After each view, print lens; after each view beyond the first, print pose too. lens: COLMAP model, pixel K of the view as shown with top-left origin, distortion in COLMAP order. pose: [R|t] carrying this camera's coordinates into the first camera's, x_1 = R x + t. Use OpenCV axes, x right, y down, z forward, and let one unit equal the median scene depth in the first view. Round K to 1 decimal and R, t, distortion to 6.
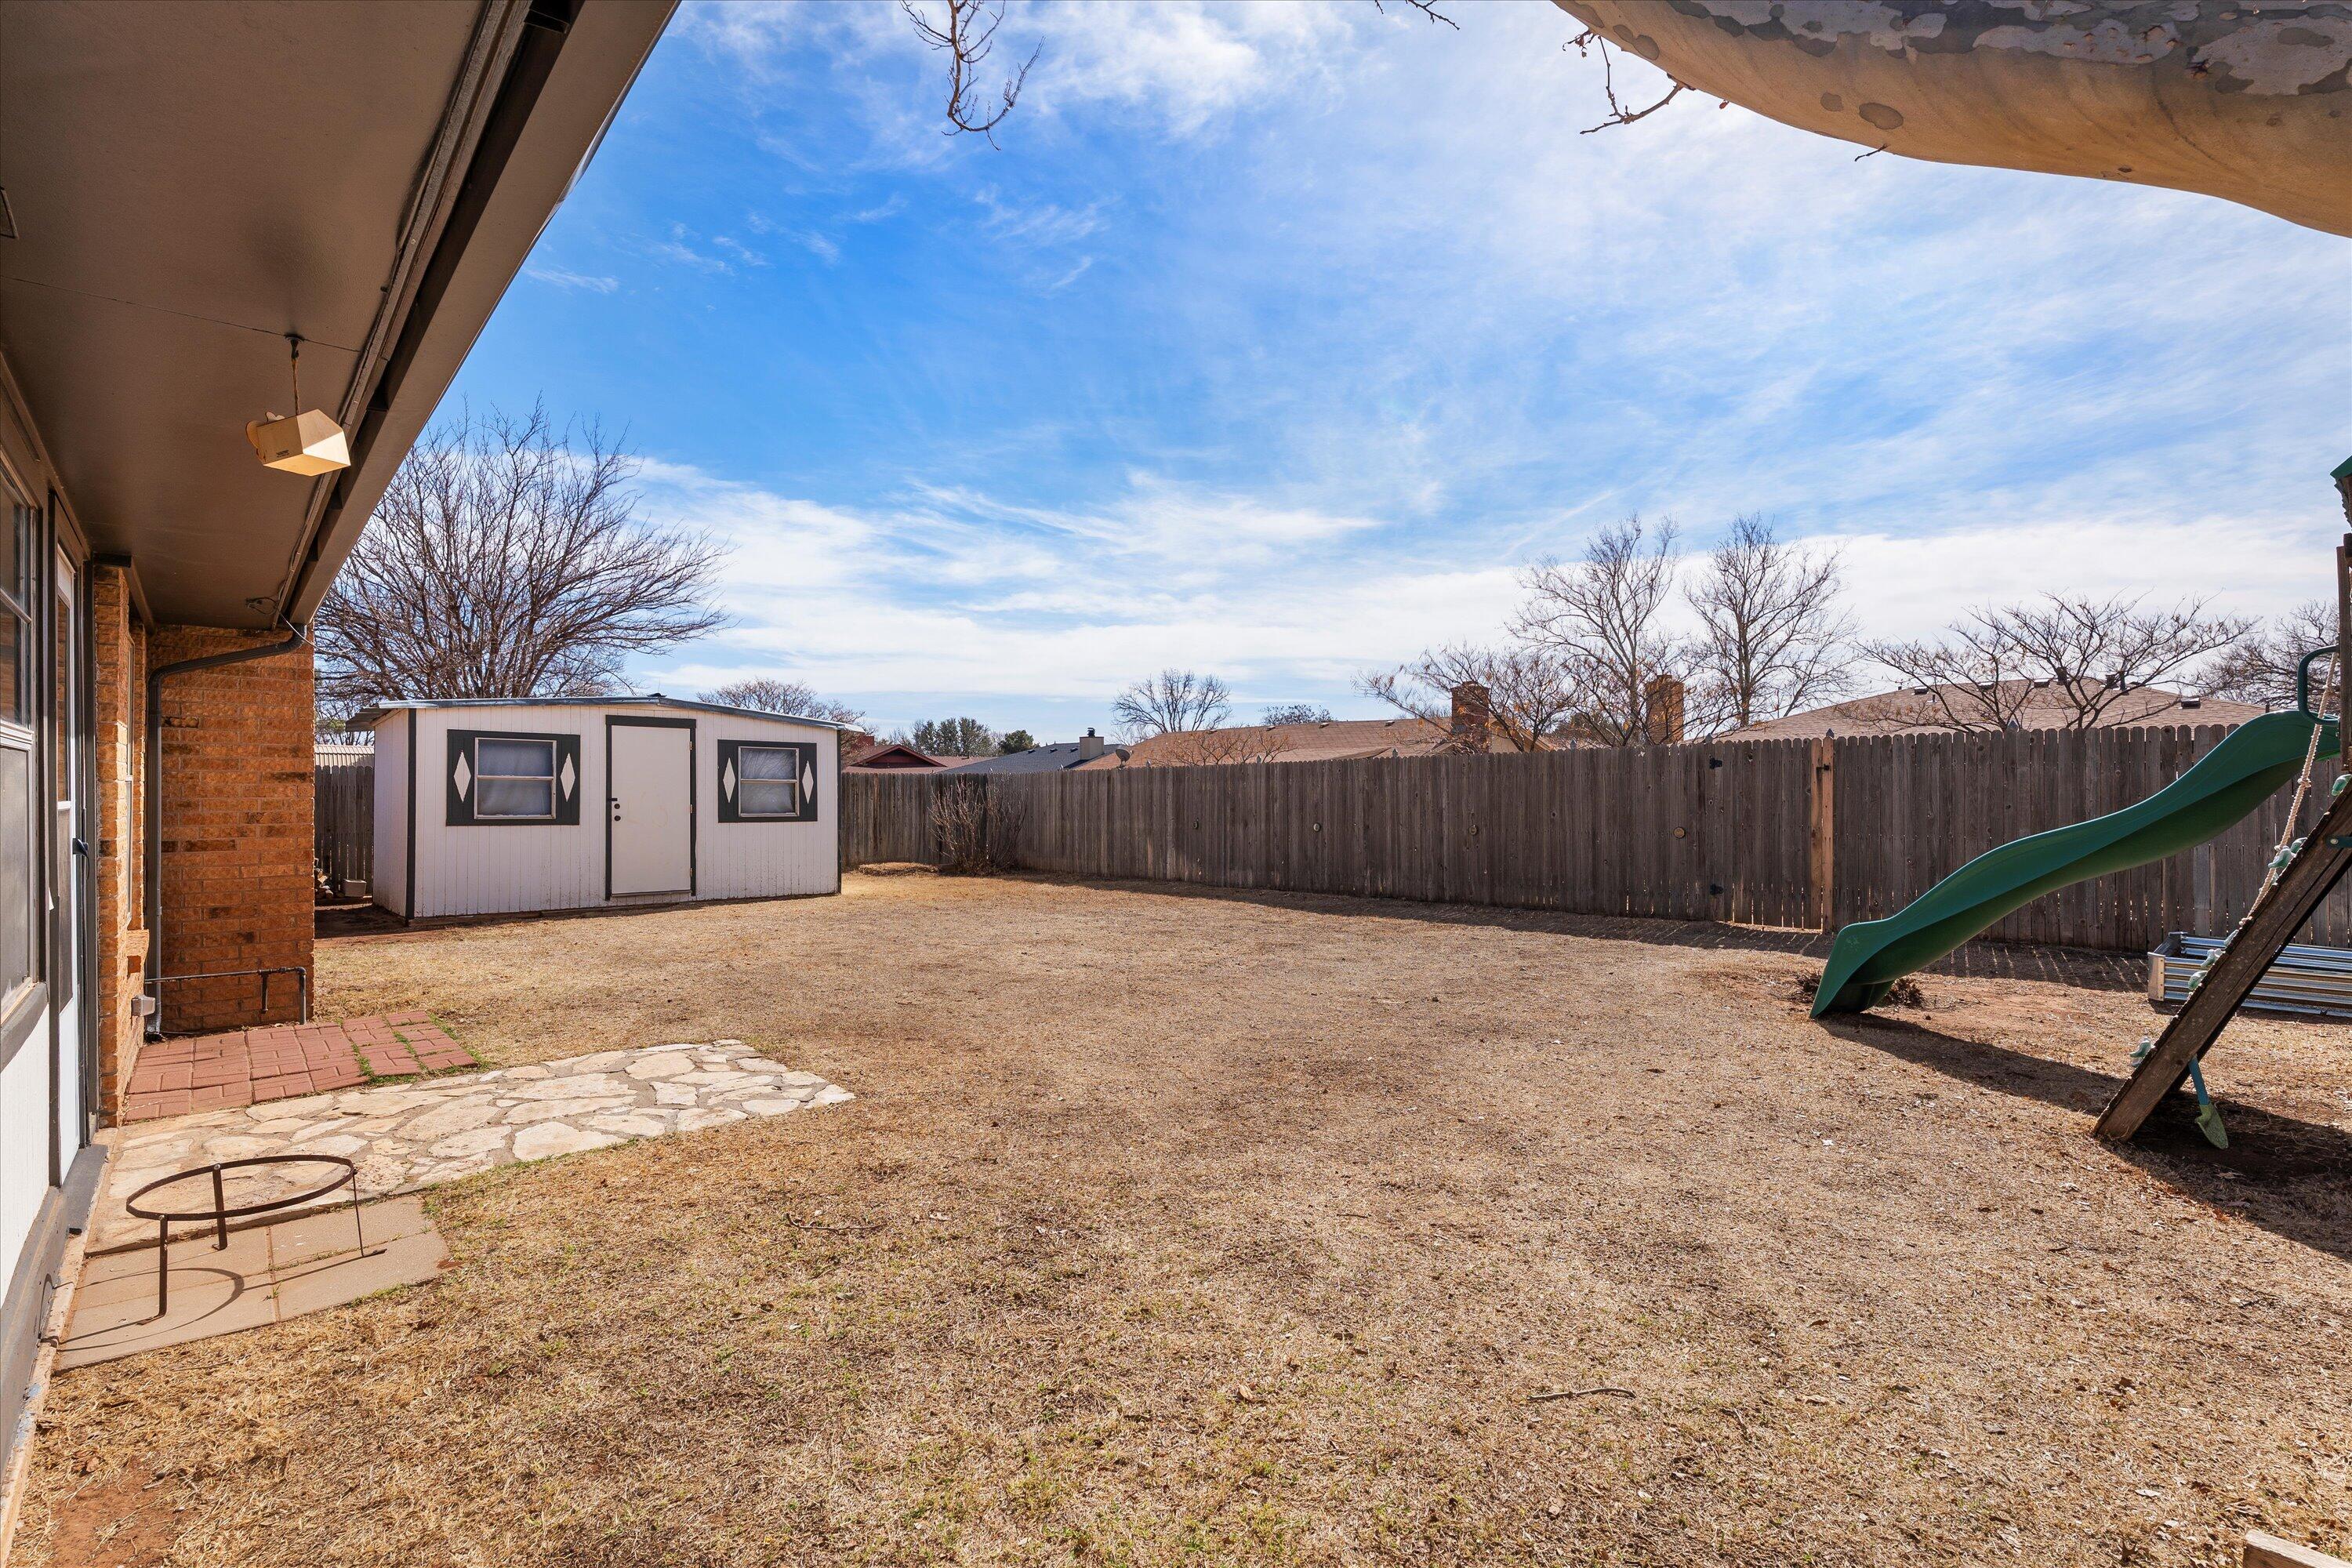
lens RADIAL K [[1095.7, 0, 1171.8], [0, 1095.7, 787.4], [0, 0, 1]] dist [0.000749, 0.000117]
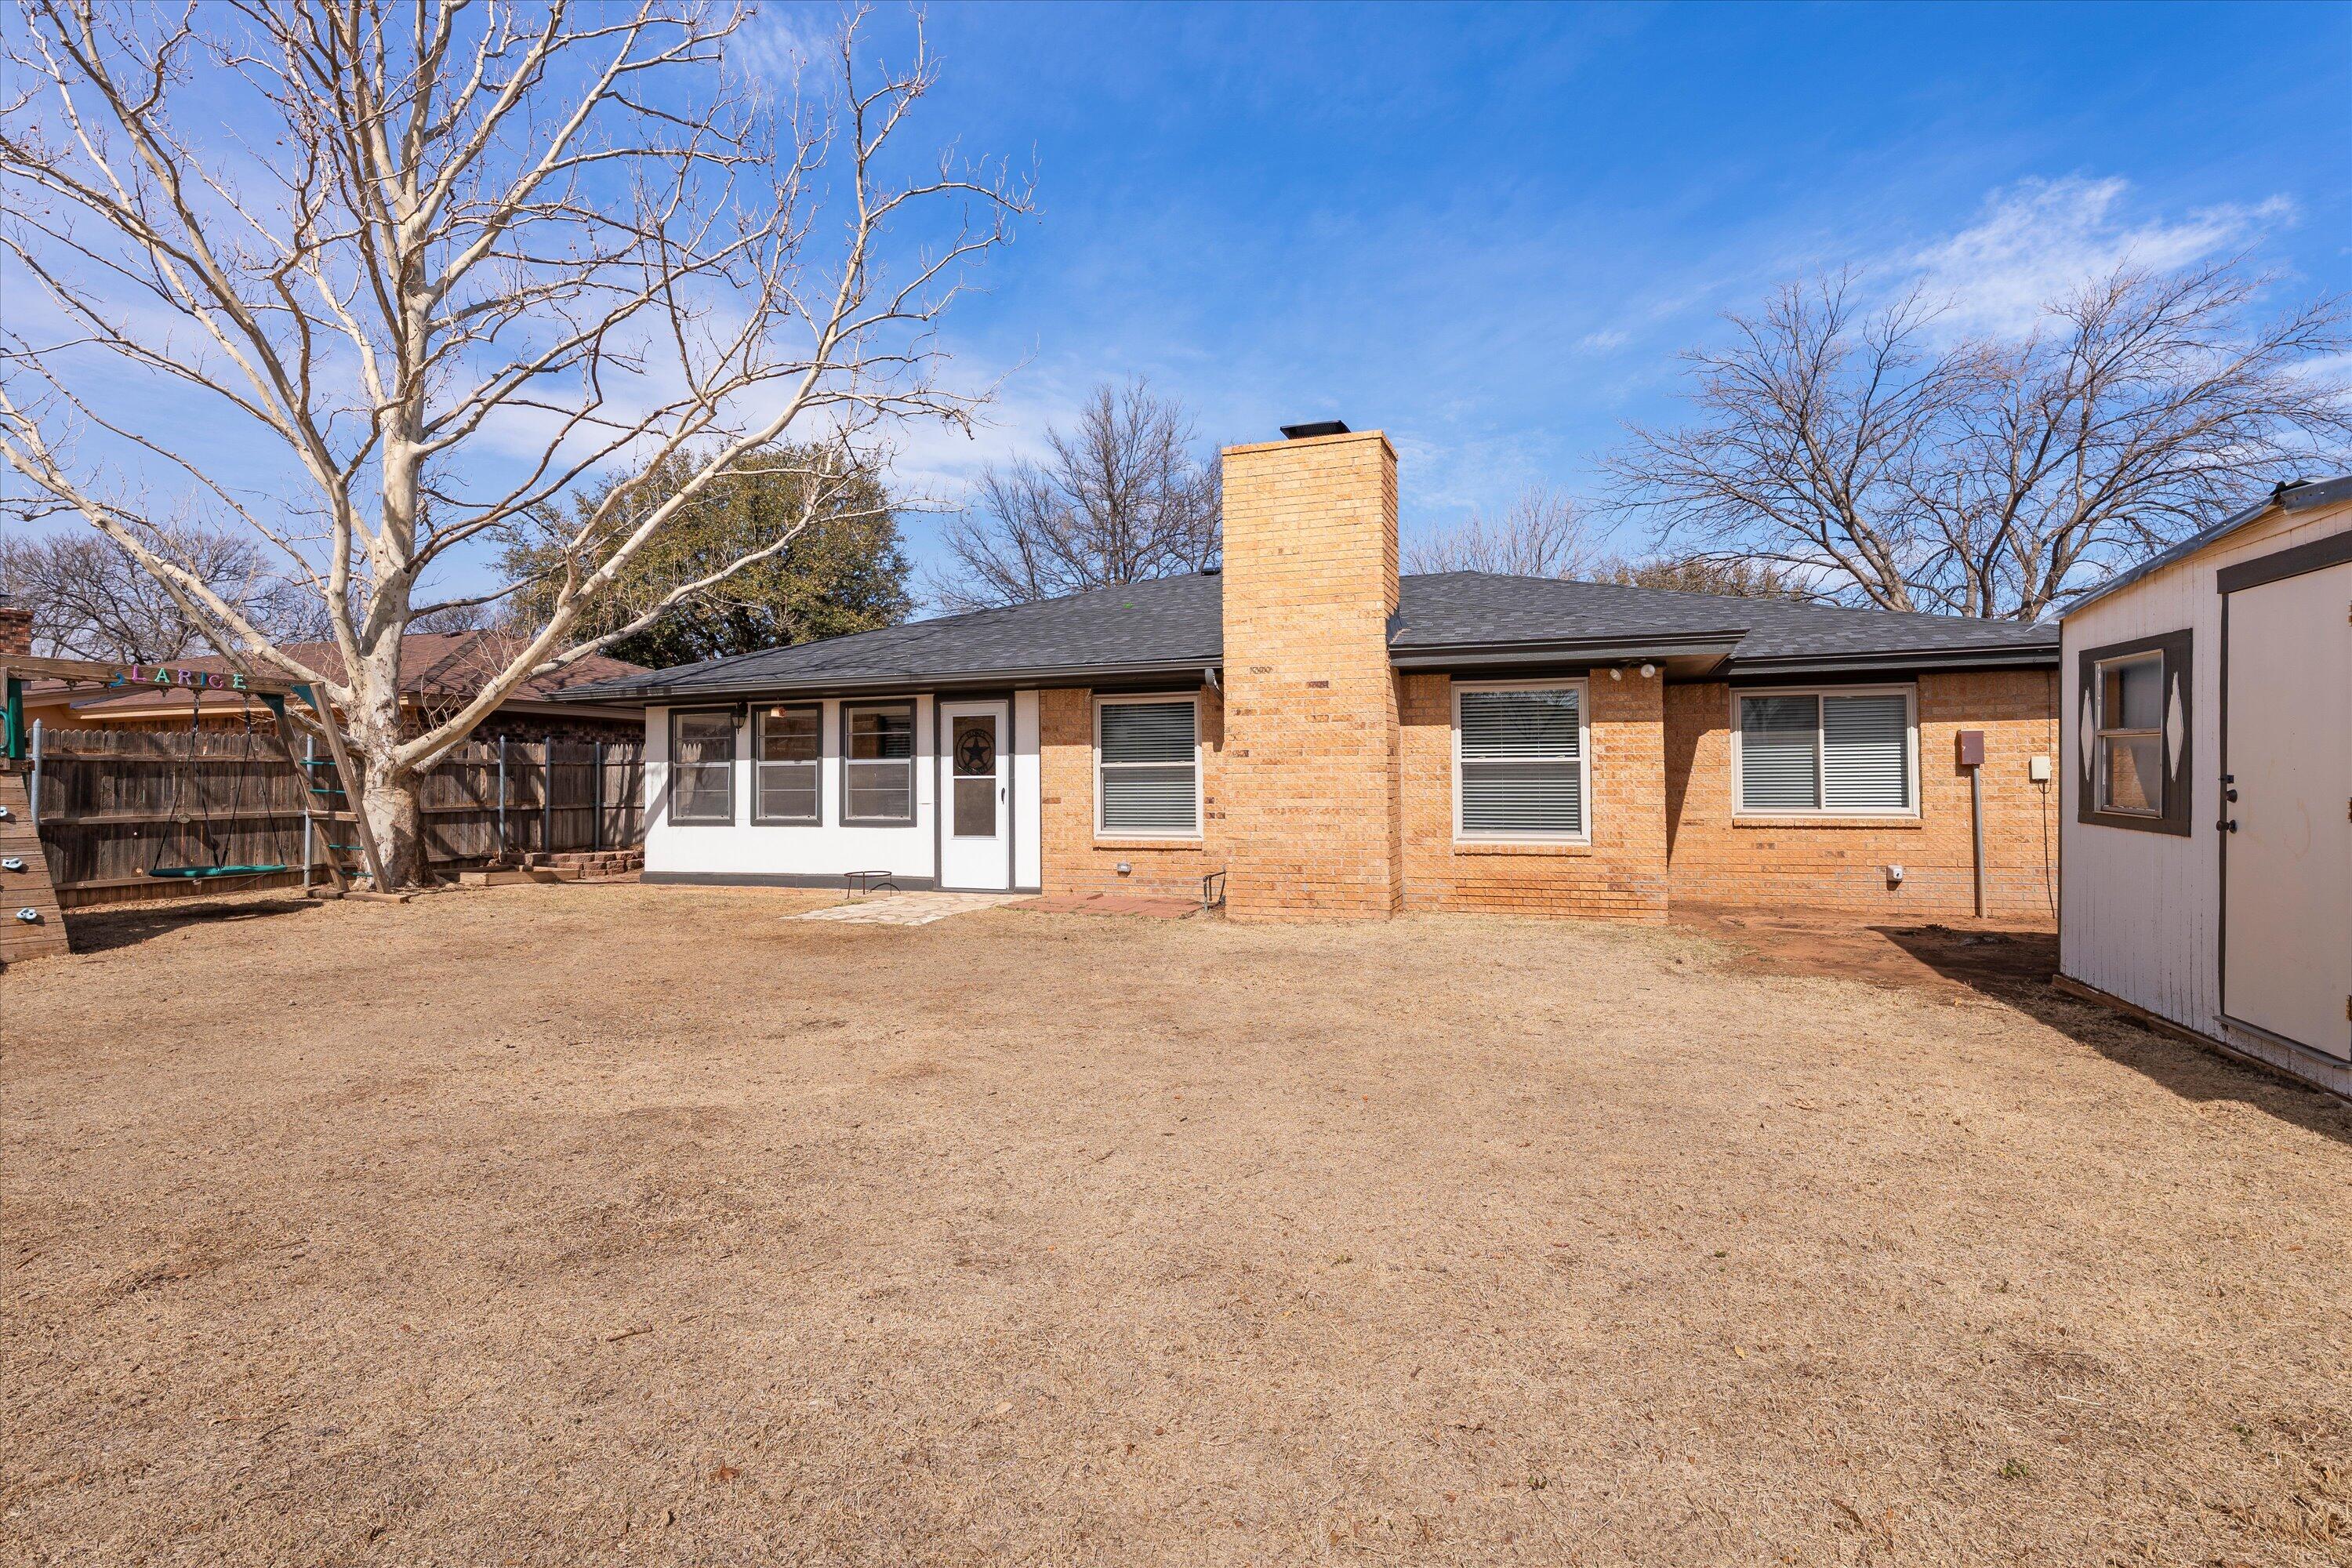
lens RADIAL K [[1112.9, 0, 1174.9], [0, 1112.9, 739.2], [0, 0, 1]] dist [-0.000016, 0.000027]
pose [[-0.888831, -0.008598, -0.458154, 0.016151], [0.008522, 0.999341, -0.035285, 0.007814], [0.458155, -0.035267, -0.888172, 1.188215]]
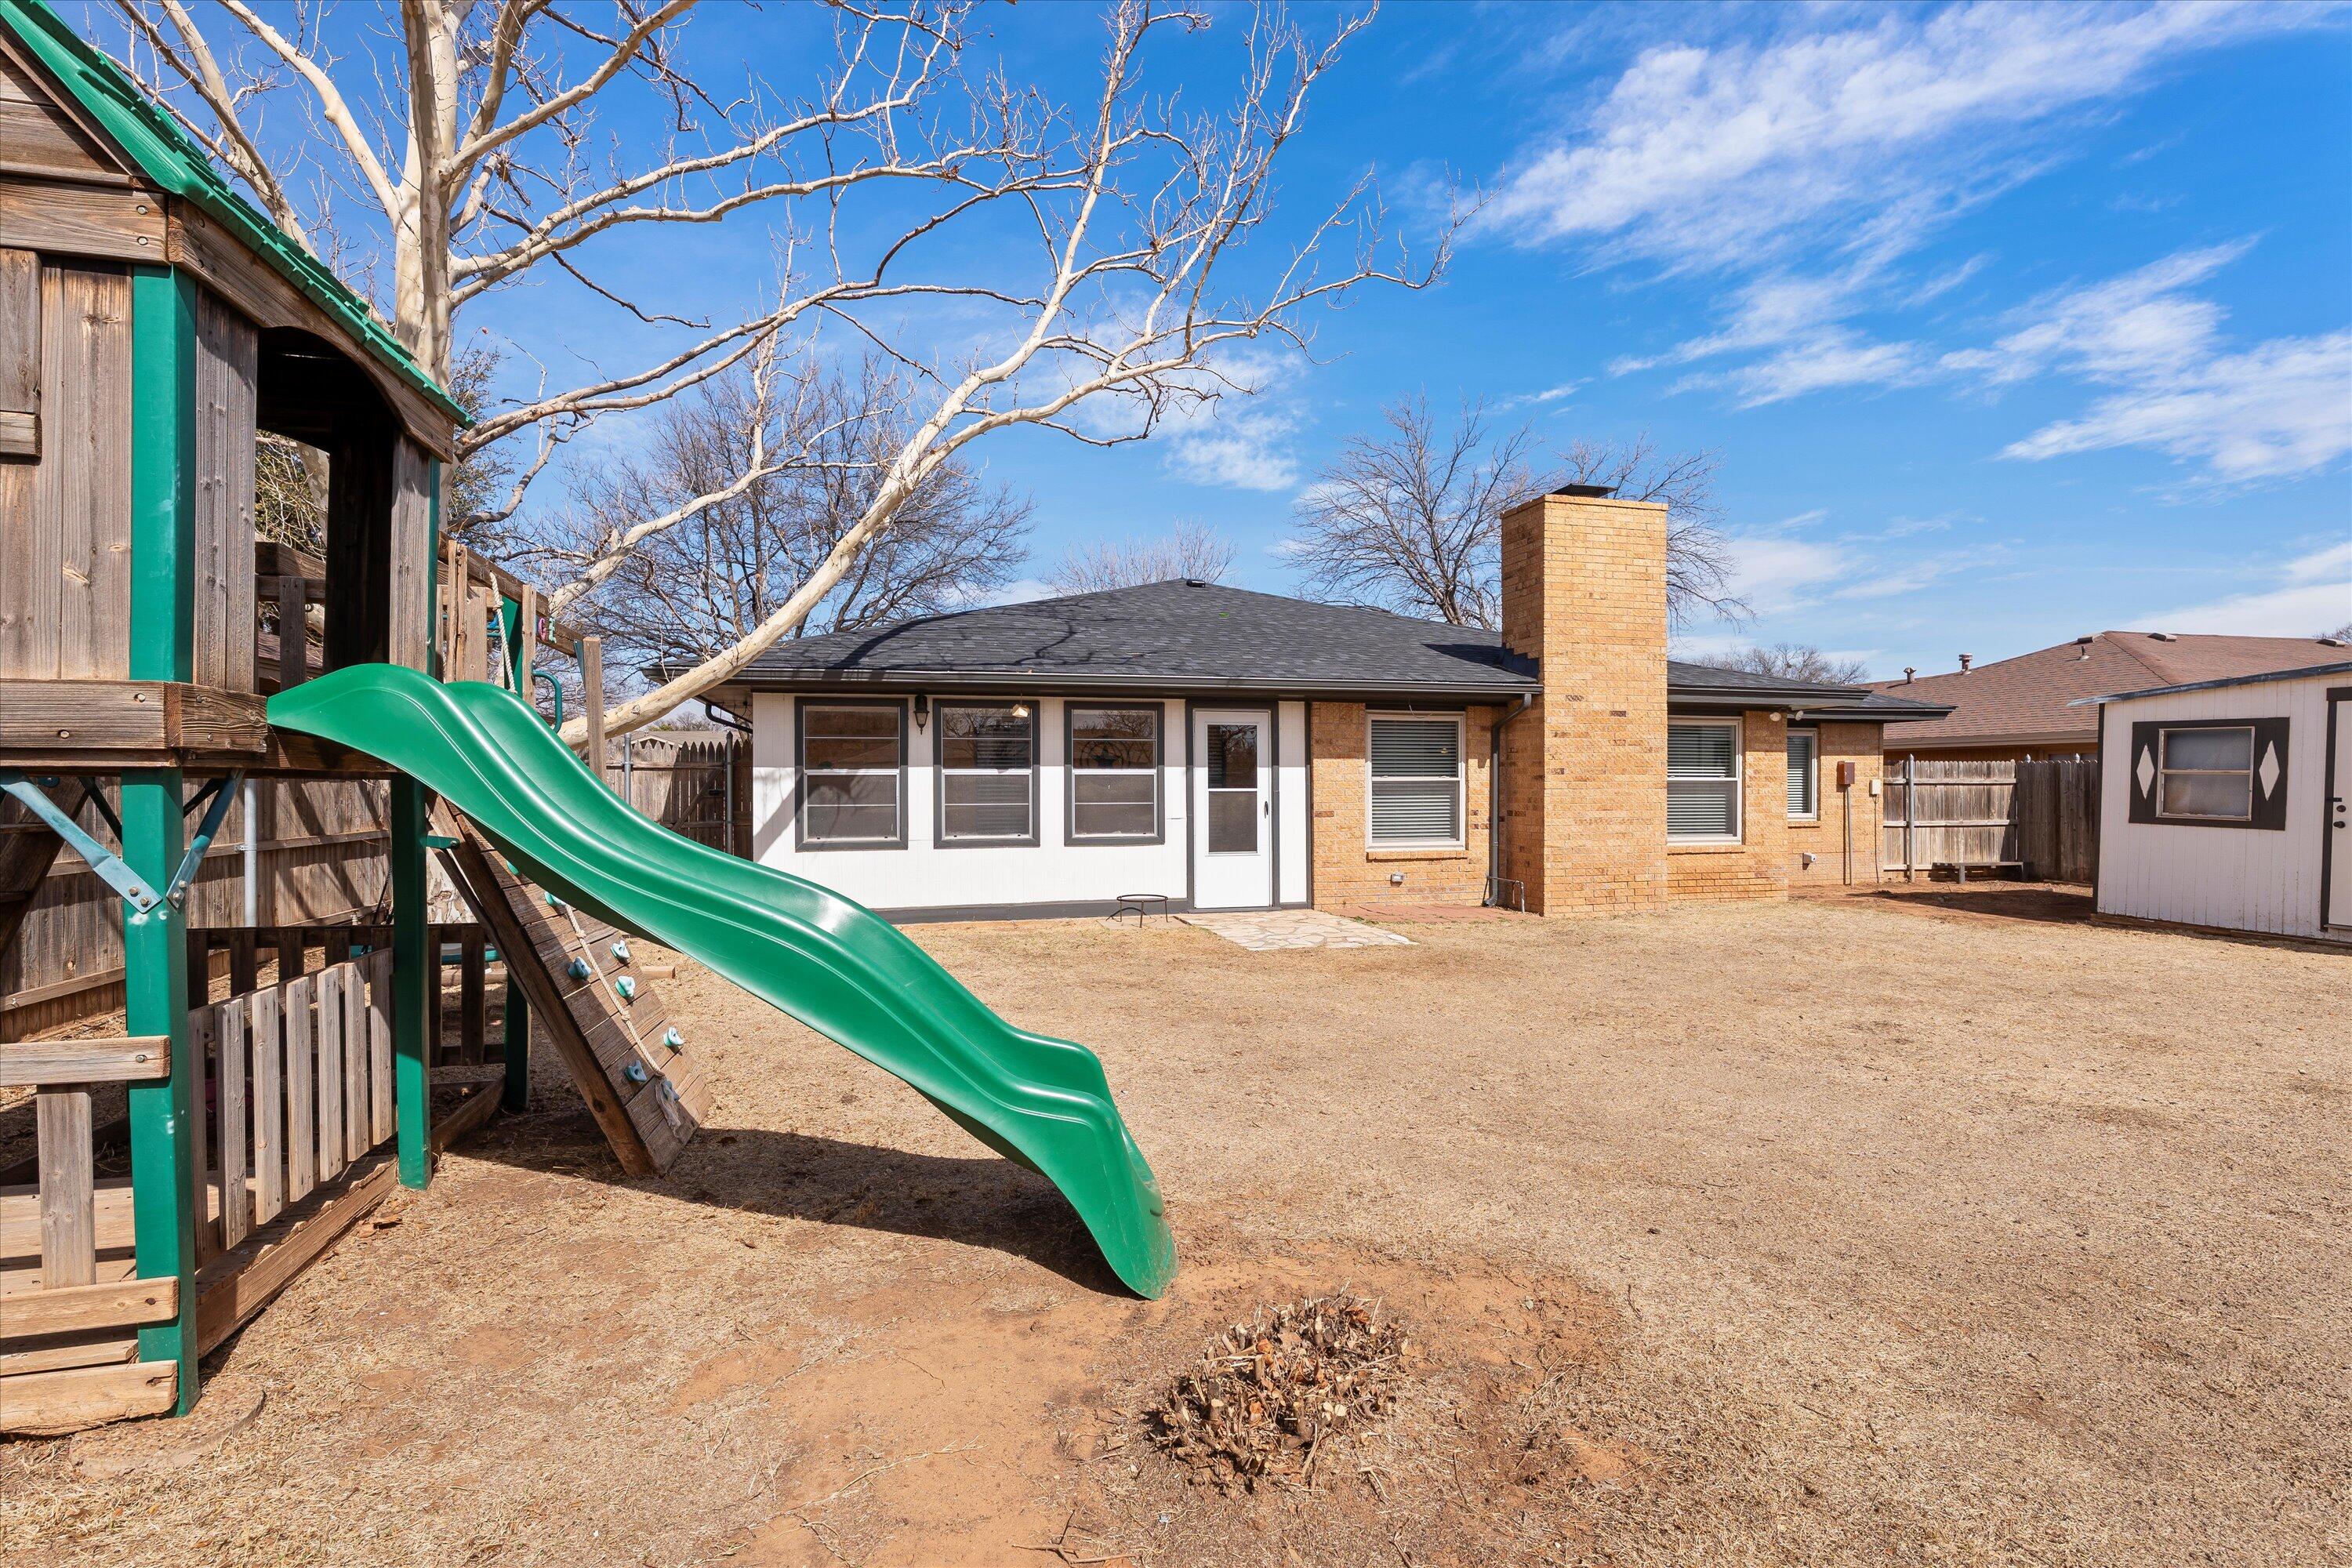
lens RADIAL K [[1097.4, 0, 1176.8], [0, 1097.4, 776.1], [0, 0, 1]] dist [0.003168, 0.000382]
pose [[-0.456859, -0.003036, -0.889534, 0.531489], [0.000347, 0.999993, -0.003591, -0.002548], [0.889539, -0.001949, -0.456855, 0.638715]]
